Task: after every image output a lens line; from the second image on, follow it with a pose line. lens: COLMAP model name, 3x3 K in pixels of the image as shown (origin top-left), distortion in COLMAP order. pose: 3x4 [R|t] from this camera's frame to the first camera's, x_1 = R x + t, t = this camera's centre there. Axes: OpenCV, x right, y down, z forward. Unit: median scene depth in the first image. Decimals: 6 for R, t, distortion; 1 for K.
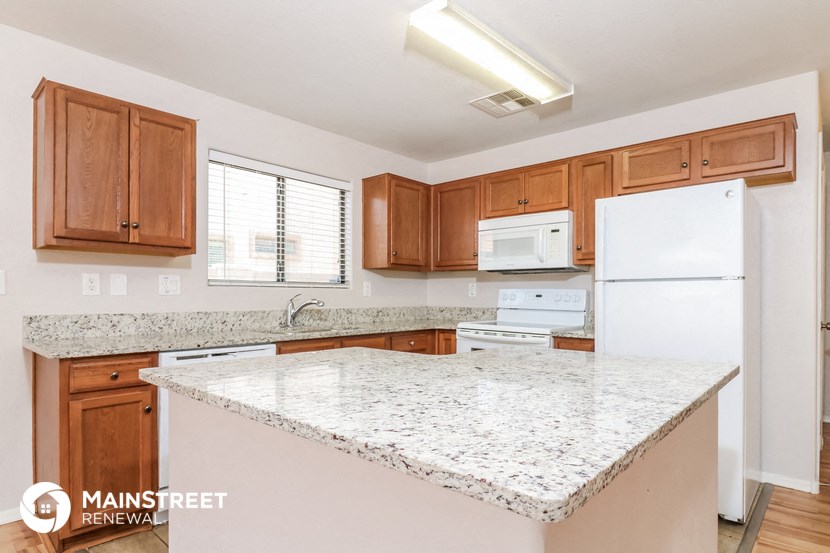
lens RADIAL K [[476.3, 0, 424.2], [0, 476.3, 294.9], [0, 0, 1]] dist [0.002430, -0.000728]
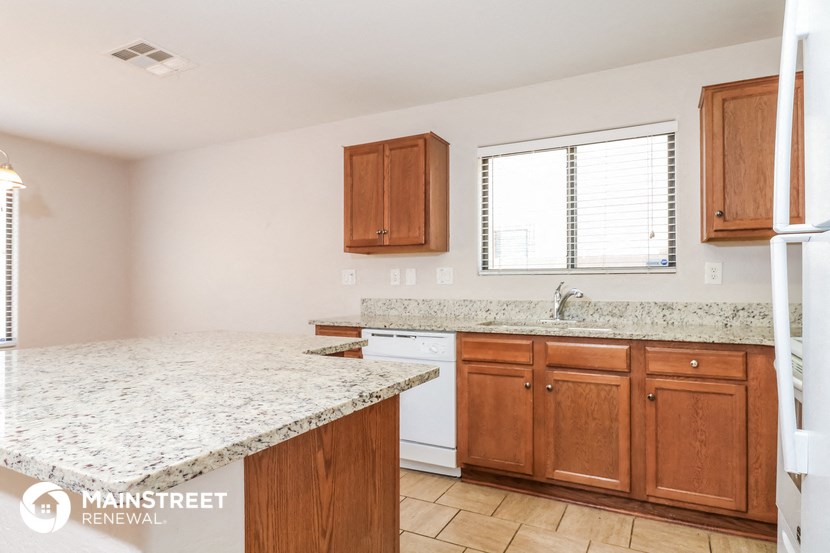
lens RADIAL K [[476.3, 0, 418.2], [0, 476.3, 282.9], [0, 0, 1]] dist [0.002430, -0.000728]
pose [[0.234624, -0.009955, -0.972035, 0.580961], [0.004392, 0.999948, -0.009181, 0.006769], [0.972076, -0.002115, 0.234655, 0.648834]]
